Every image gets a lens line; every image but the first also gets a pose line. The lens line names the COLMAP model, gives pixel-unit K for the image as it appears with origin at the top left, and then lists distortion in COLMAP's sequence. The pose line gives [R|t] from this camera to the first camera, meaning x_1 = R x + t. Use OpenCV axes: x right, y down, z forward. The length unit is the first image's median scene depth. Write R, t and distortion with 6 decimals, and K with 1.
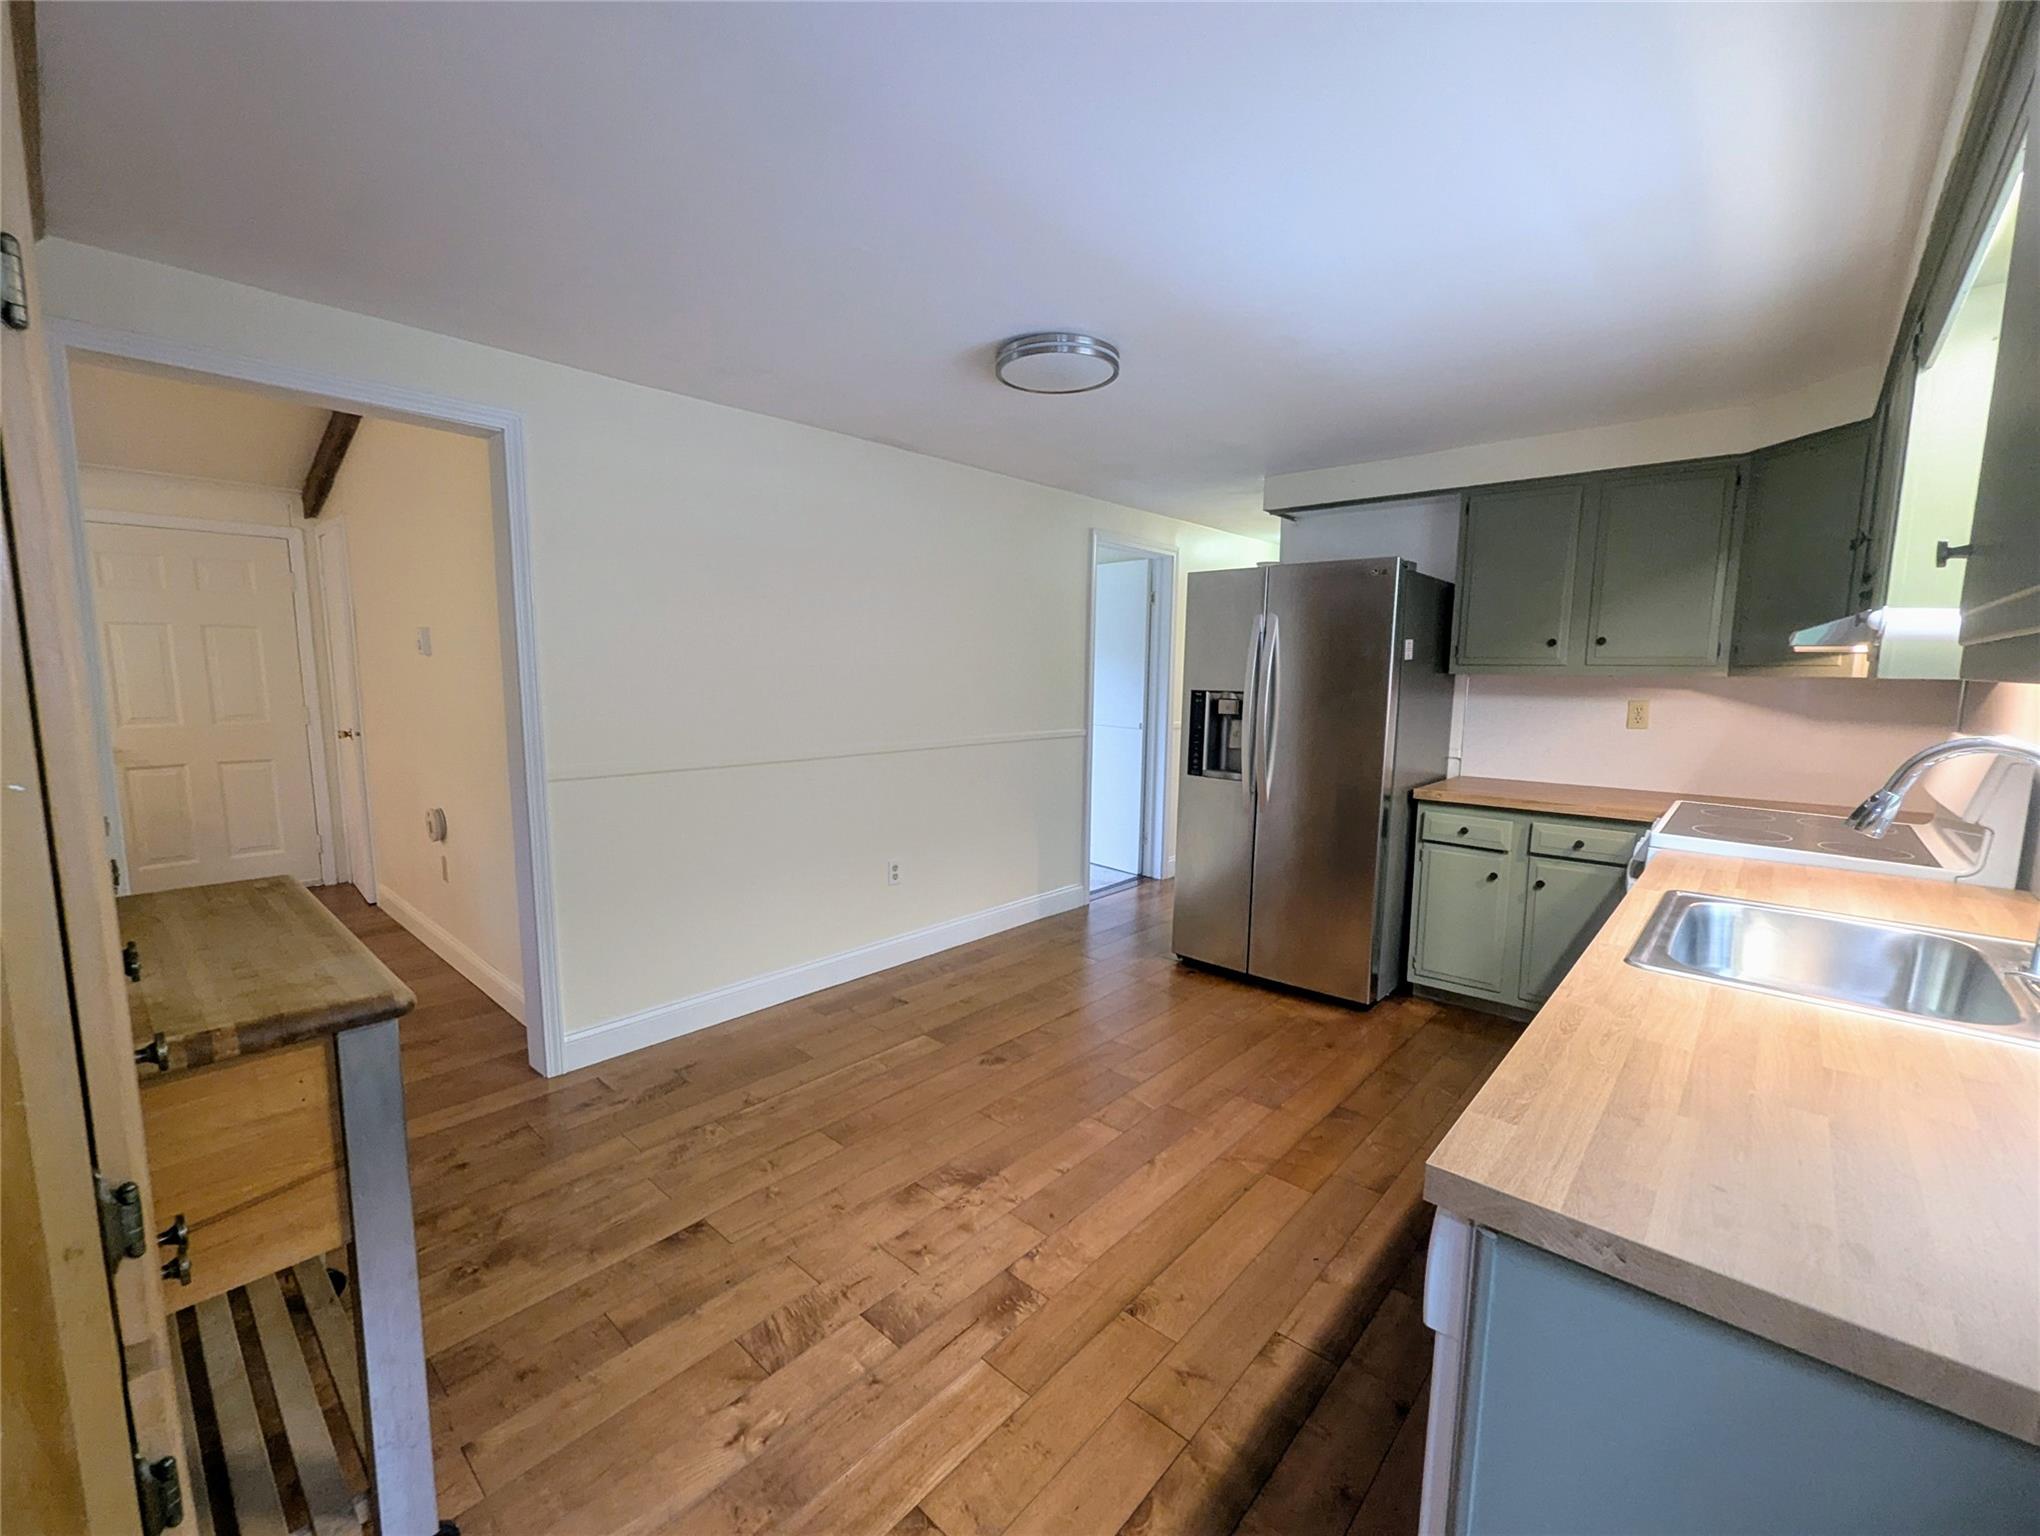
lens RADIAL K [[855.0, 0, 1017.3], [0, 855.0, 776.3], [0, 0, 1]] dist [0.000317, 0.000697]
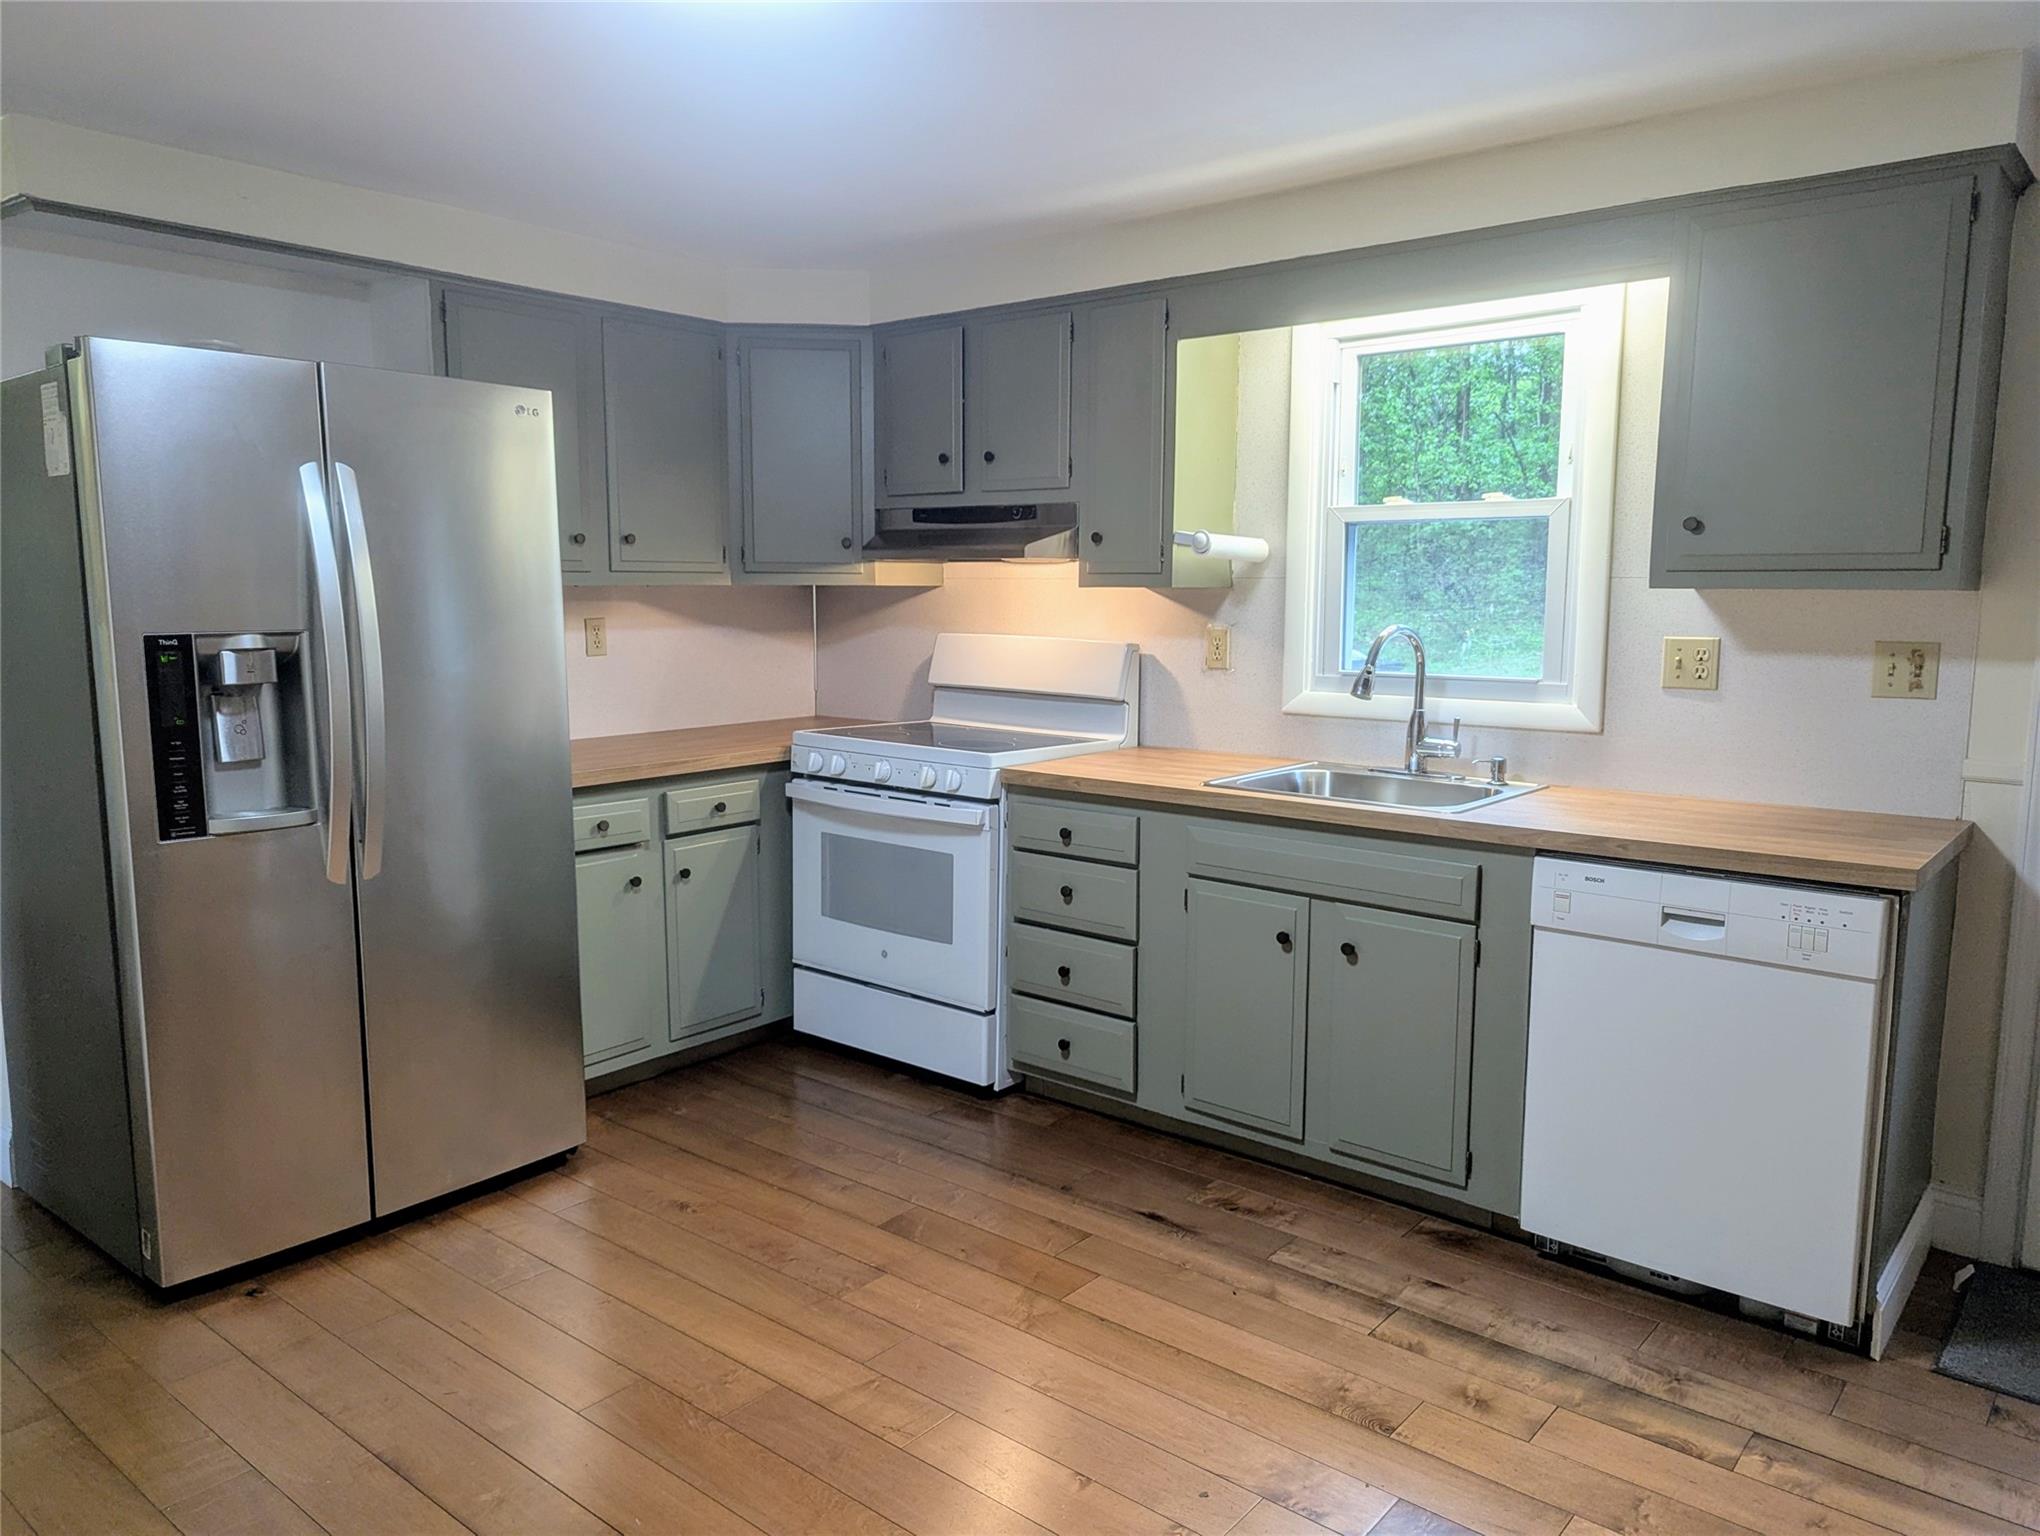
lens RADIAL K [[1443.6, 0, 1019.5], [0, 1443.6, 769.1], [0, 0, 1]] dist [0.059904, -0.041085]
pose [[-0.028205, -0.147248, 0.988697, -0.609300], [0.113997, 0.982164, 0.149527, -0.113853], [-0.993081, 0.116925, -0.010916, 0.715096]]
